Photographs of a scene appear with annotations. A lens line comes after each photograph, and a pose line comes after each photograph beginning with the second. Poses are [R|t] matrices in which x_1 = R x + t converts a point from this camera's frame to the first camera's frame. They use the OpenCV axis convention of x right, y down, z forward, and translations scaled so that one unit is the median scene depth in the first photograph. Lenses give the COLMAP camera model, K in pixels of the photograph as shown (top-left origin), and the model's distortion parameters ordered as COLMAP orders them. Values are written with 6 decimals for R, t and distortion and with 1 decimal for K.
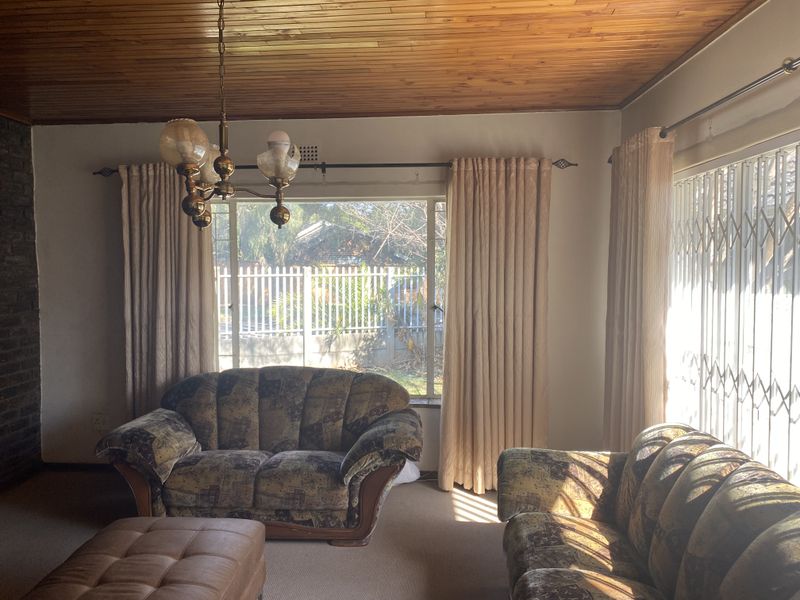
lens RADIAL K [[607.2, 0, 396.9], [0, 607.2, 295.8], [0, 0, 1]] dist [-0.005312, 0.002107]
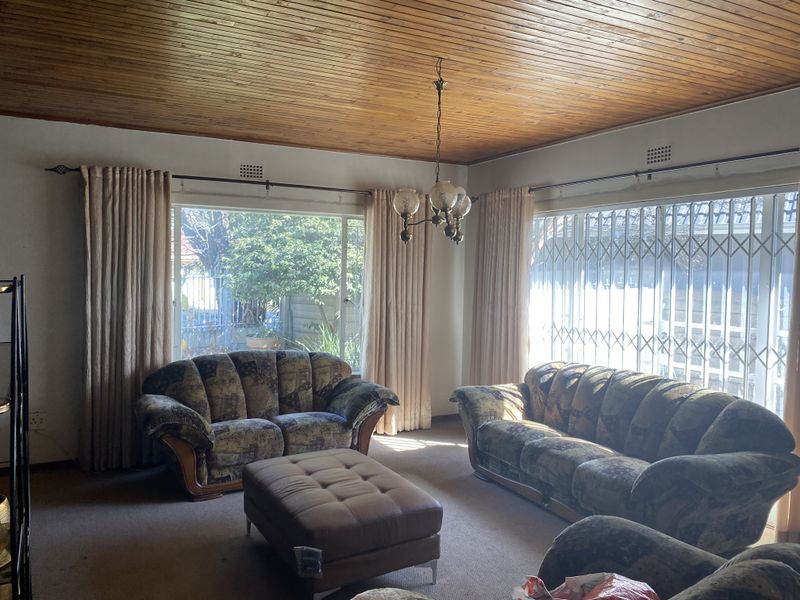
lens RADIAL K [[599.5, 0, 391.8], [0, 599.5, 300.1], [0, 0, 1]] dist [0.006157, 0.001704]
pose [[0.847215, -0.010928, 0.531138, -0.697338], [0.011342, 0.999933, 0.002481, 0.021197], [-0.531130, 0.003922, 0.847281, -0.176965]]
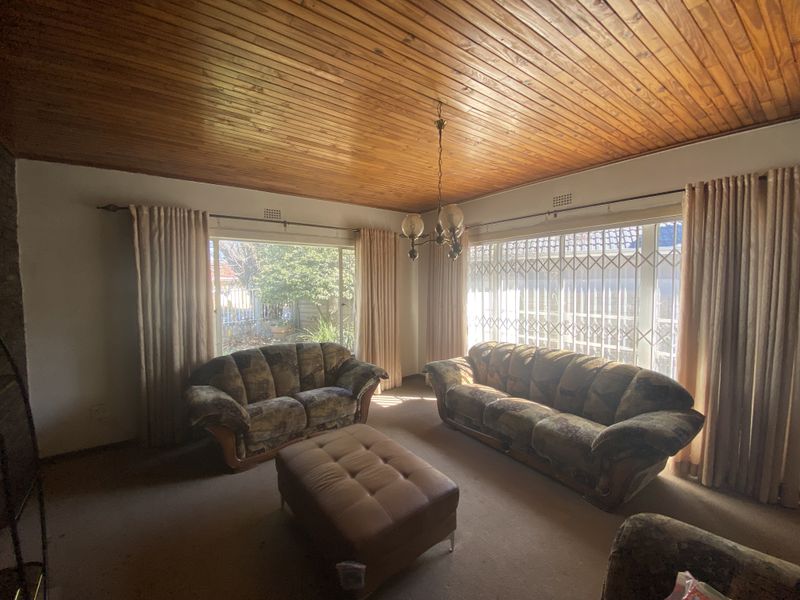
lens RADIAL K [[318.7, 0, 397.3], [0, 318.7, 299.9], [0, 0, 1]] dist [0.025976, -0.027037]
pose [[0.761550, -0.039816, 0.646882, -0.592707], [0.042411, 0.999033, 0.011562, 0.000703], [-0.646717, 0.018630, 0.762503, 0.165118]]
